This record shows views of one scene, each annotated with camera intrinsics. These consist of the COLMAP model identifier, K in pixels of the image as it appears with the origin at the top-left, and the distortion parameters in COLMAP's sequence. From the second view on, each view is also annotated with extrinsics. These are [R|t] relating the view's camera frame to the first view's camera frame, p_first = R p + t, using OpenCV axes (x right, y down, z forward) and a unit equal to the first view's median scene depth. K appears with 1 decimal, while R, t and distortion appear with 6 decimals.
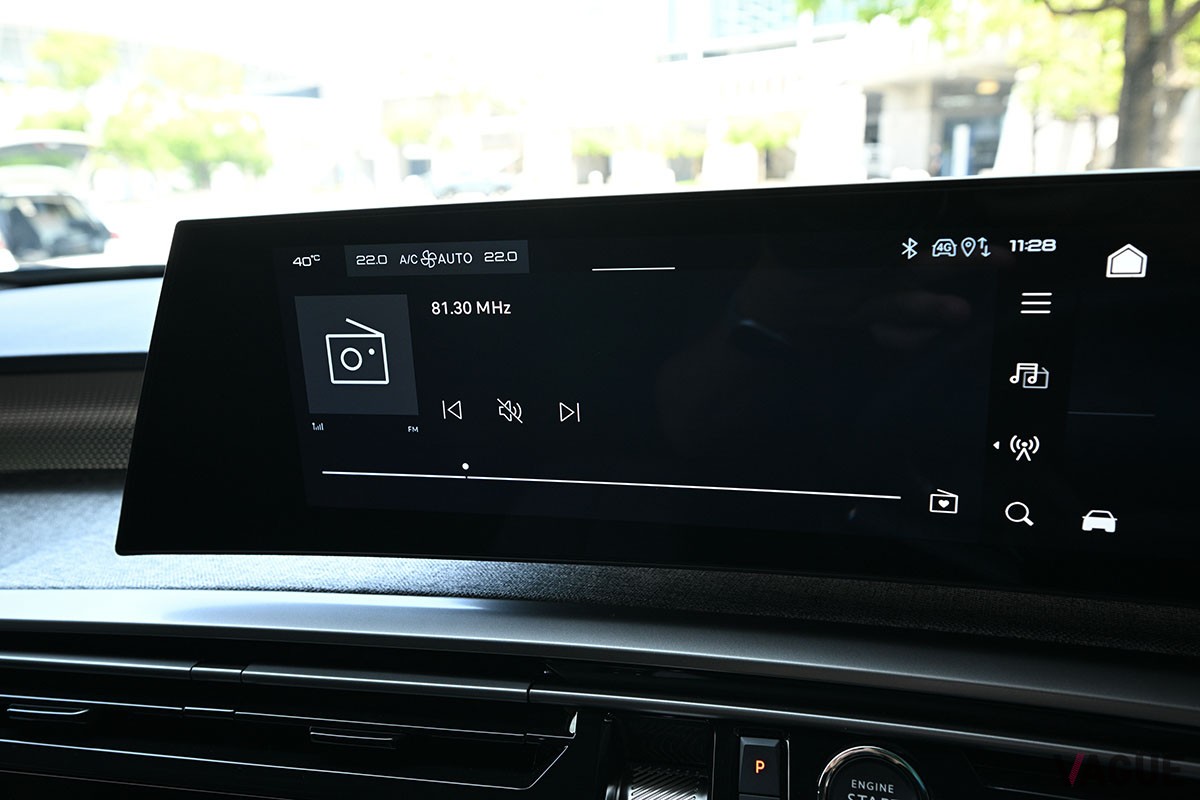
lens RADIAL K [[872.2, 0, 600.4], [0, 872.2, 403.8], [0, 0, 1]] dist [-0.000177, 0.000036]
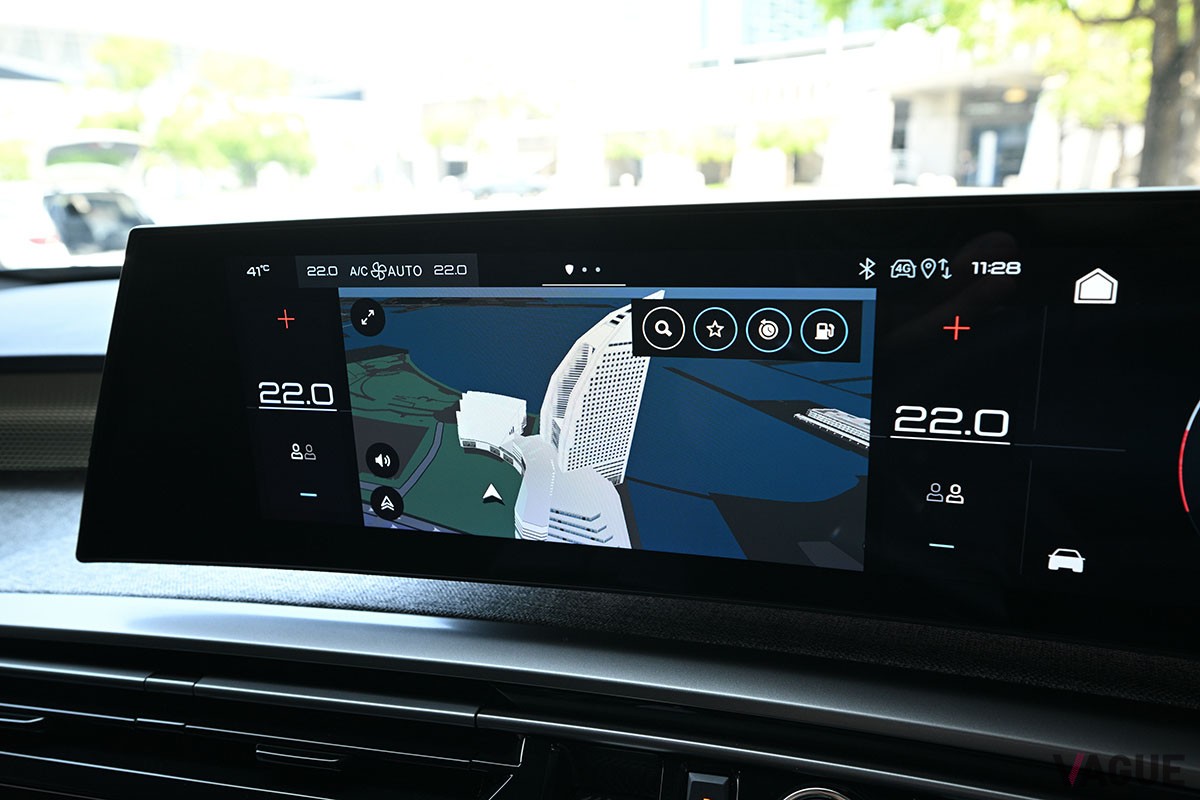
lens RADIAL K [[847.9, 0, 602.9], [0, 847.9, 398.5], [0, 0, 1]] dist [0.000601, -0.001320]
pose [[0.999387, 0.017627, -0.030248, 0.075402], [-0.017678, 0.999843, -0.001433, -0.023699], [0.030218, 0.001967, 0.999541, 0.053646]]
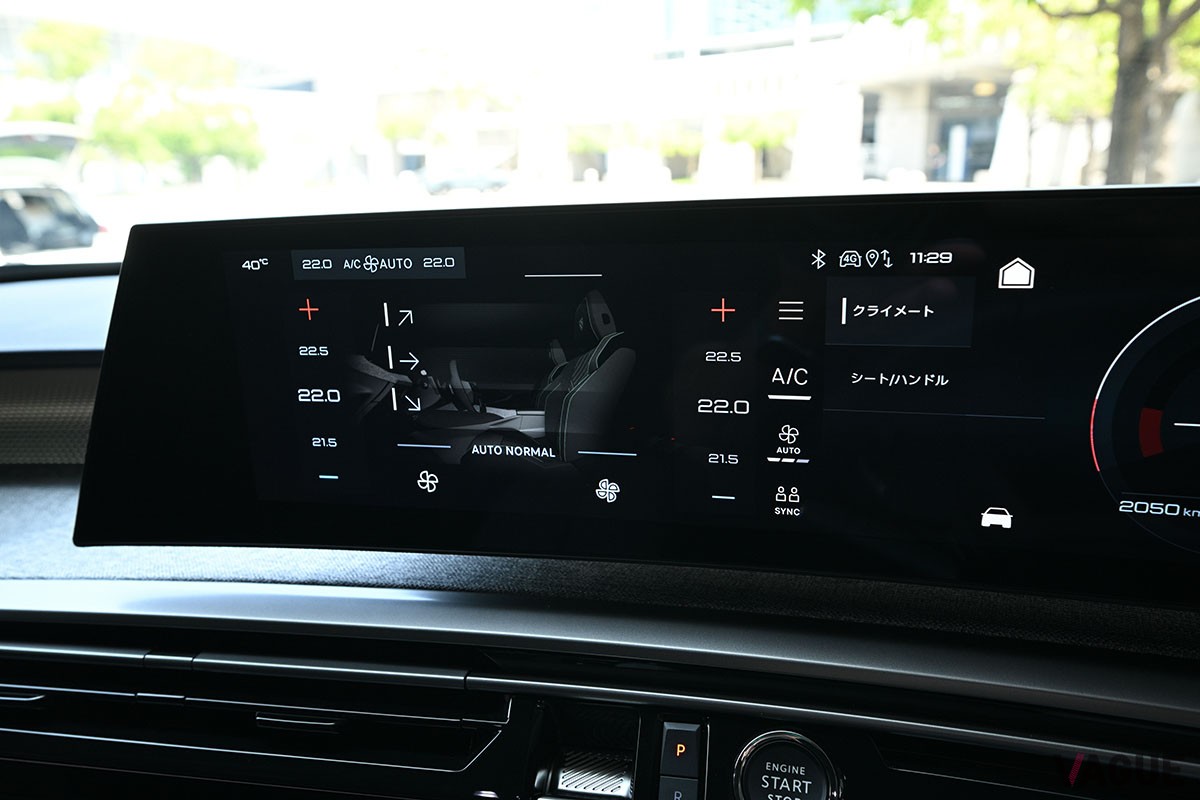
lens RADIAL K [[878.4, 0, 603.2], [0, 878.4, 400.2], [0, 0, 1]] dist [0.001966, -0.002941]
pose [[0.999929, 0.007392, 0.009318, 0.064979], [-0.007366, 0.999969, -0.002841, -0.001364], [-0.009338, 0.002772, 0.999953, -0.049862]]
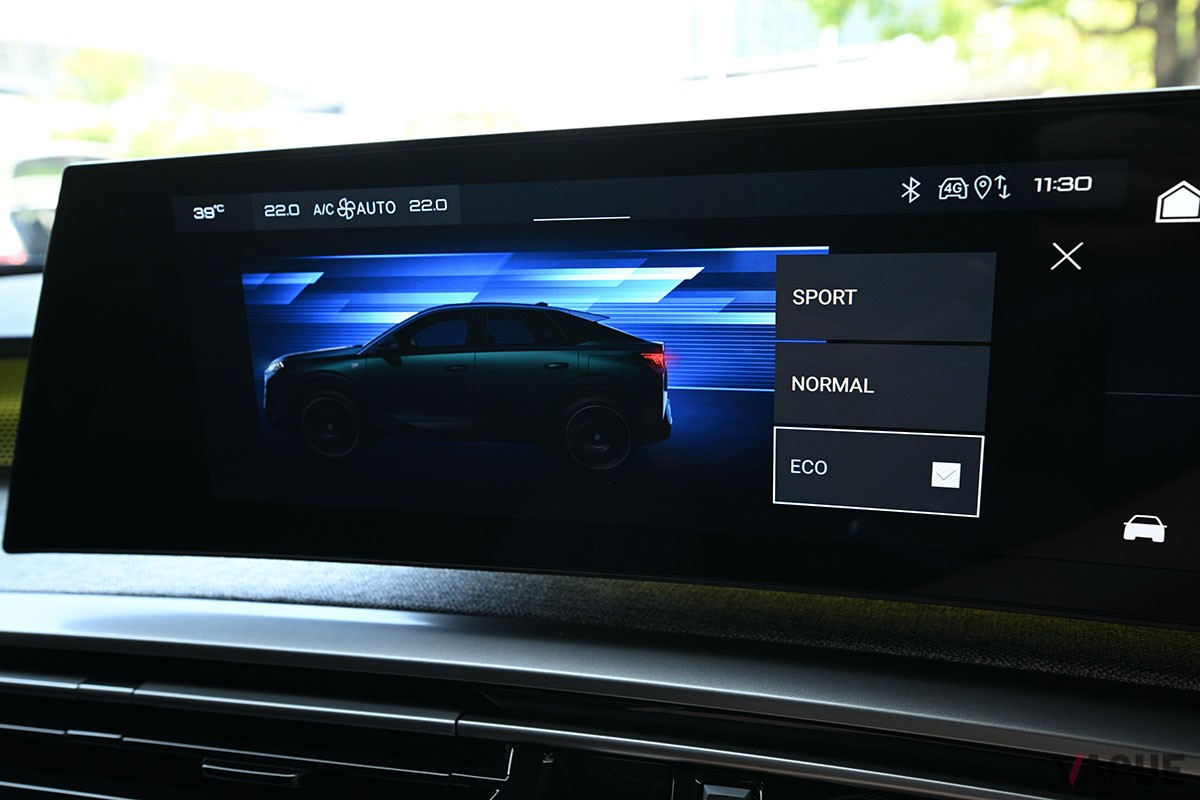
lens RADIAL K [[878.6, 0, 600.0], [0, 878.6, 400.0], [0, 0, 1]] dist [-0.000460, 0.000385]
pose [[0.999673, 0.015580, -0.020258, 0.063565], [-0.016108, 0.999528, -0.026164, 0.035104], [0.019841, 0.026481, 0.999452, 0.134603]]
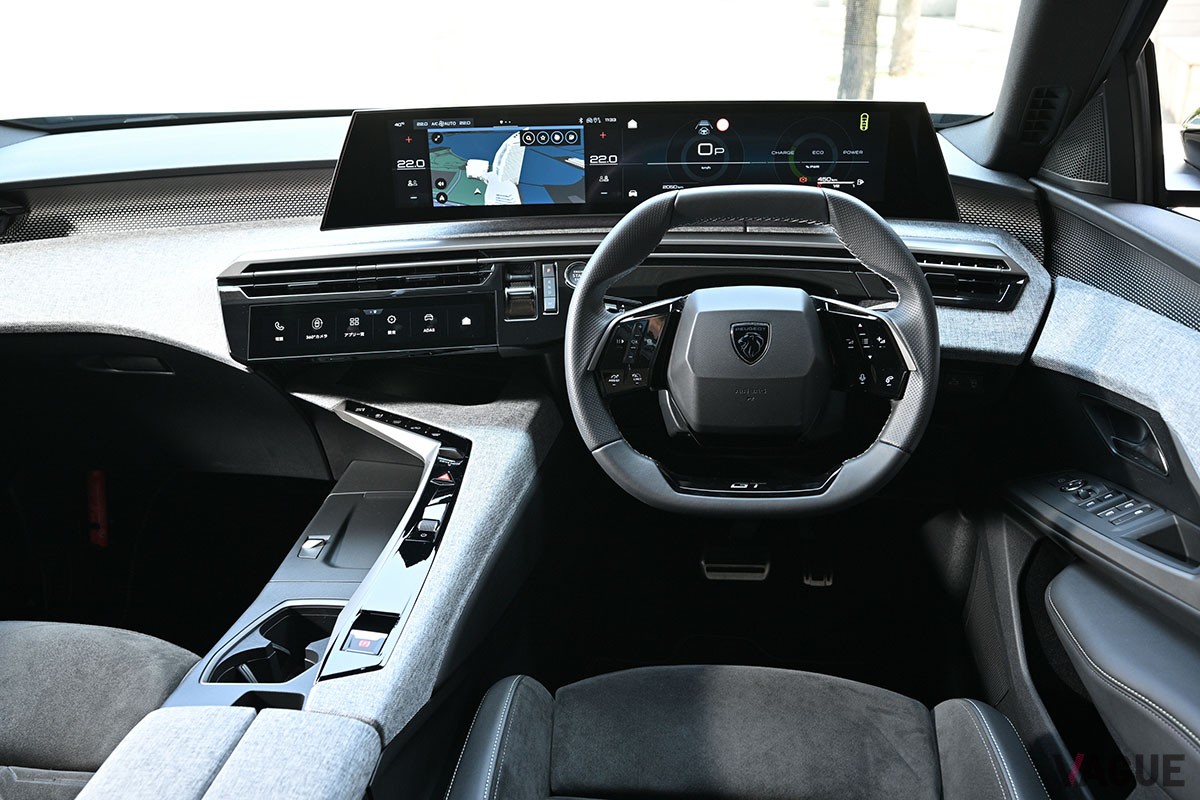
lens RADIAL K [[1039.1, 0, 597.5], [0, 1039.1, 401.4], [0, 0, 1]] dist [-0.006248, 0.007493]
pose [[0.963359, -0.078390, 0.256505, -0.634265], [0.044742, 0.989905, 0.134485, 0.325828], [-0.264458, -0.118081, 0.957141, -2.666335]]
